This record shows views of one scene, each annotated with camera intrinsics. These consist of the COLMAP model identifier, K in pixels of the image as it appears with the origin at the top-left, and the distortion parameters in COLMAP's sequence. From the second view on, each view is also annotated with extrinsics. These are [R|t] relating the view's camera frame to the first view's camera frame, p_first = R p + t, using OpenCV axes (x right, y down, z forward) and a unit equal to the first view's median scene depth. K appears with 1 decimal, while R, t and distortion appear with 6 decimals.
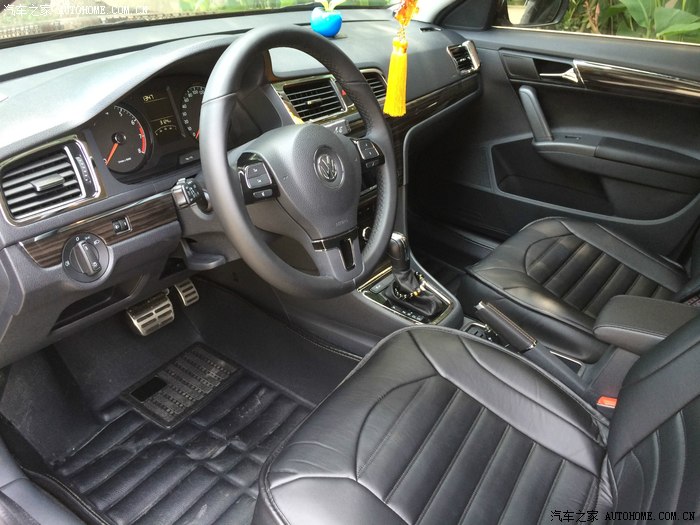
lens RADIAL K [[603.9, 0, 354.4], [0, 603.9, 259.4], [0, 0, 1]] dist [0.091027, -0.134388]
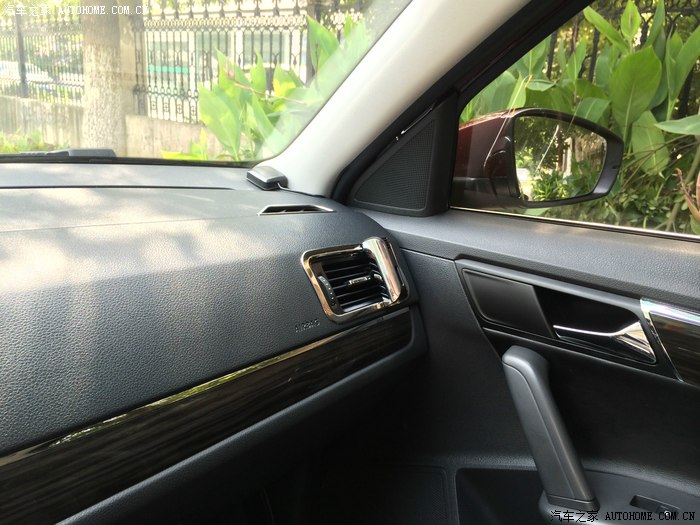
lens RADIAL K [[603.9, 0, 354.4], [0, 603.9, 259.4], [0, 0, 1]] dist [0.091027, -0.134388]
pose [[0.987931, 0.042065, -0.149073, 0.236100], [-0.079167, 0.964344, -0.252534, -0.236504], [0.133135, 0.261287, 0.956036, 0.600327]]
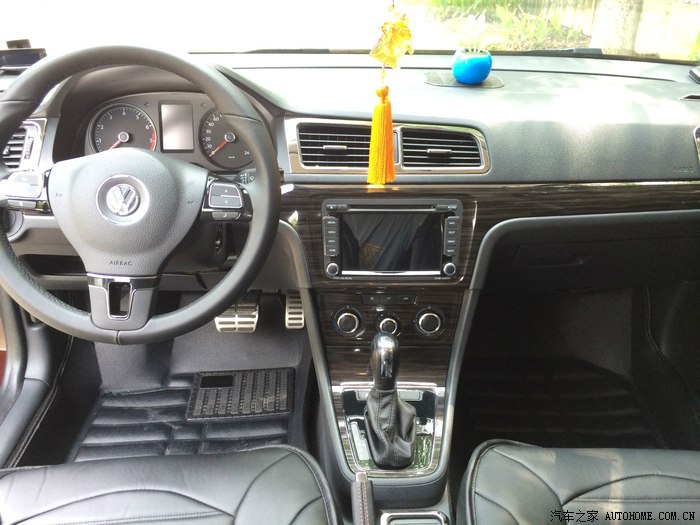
lens RADIAL K [[603.9, 0, 354.4], [0, 603.9, 259.4], [0, 0, 1]] dist [0.091027, -0.134388]
pose [[0.604526, 0.314064, -0.732060, 0.429773], [-0.369191, 0.924801, 0.091879, -0.141676], [0.705865, 0.214726, 0.675016, 0.335514]]
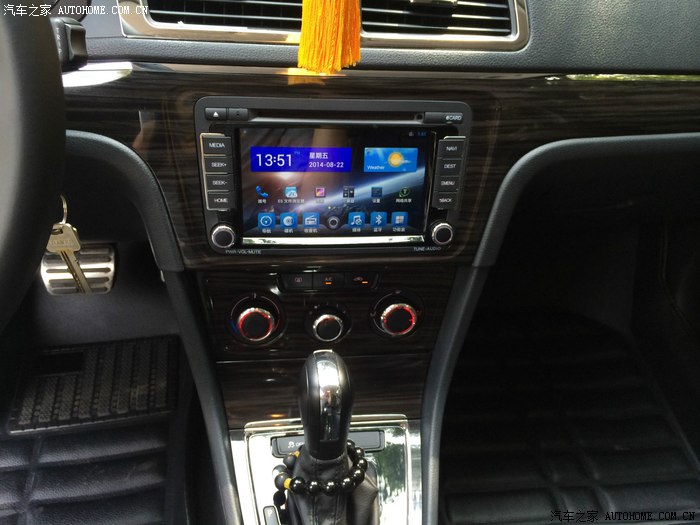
lens RADIAL K [[603.9, 0, 354.4], [0, 603.9, 259.4], [0, 0, 1]] dist [0.091027, -0.134388]
pose [[0.702530, 0.438856, -0.560230, 0.210190], [-0.387859, 0.896144, 0.215618, -0.152054], [0.596672, 0.065812, 0.799782, 0.517111]]
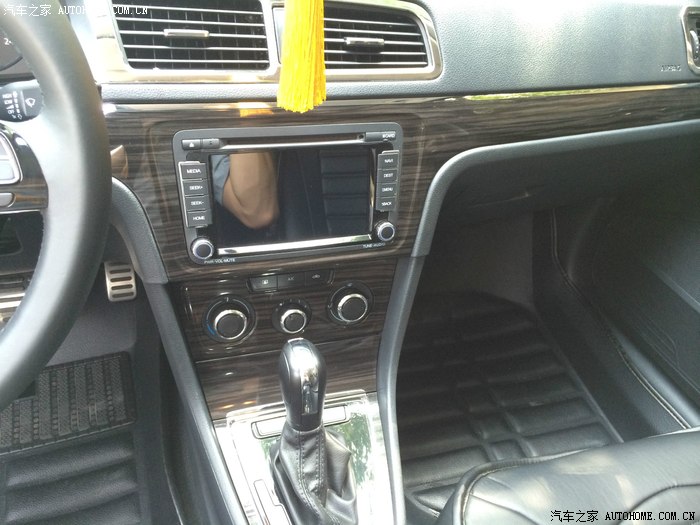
lens RADIAL K [[603.9, 0, 354.4], [0, 603.9, 259.4], [0, 0, 1]] dist [0.091027, -0.134388]
pose [[0.816392, 0.367513, -0.445464, 0.218637], [-0.334980, 0.929703, 0.153105, -0.148800], [0.470417, 0.024228, 0.882111, 0.451707]]
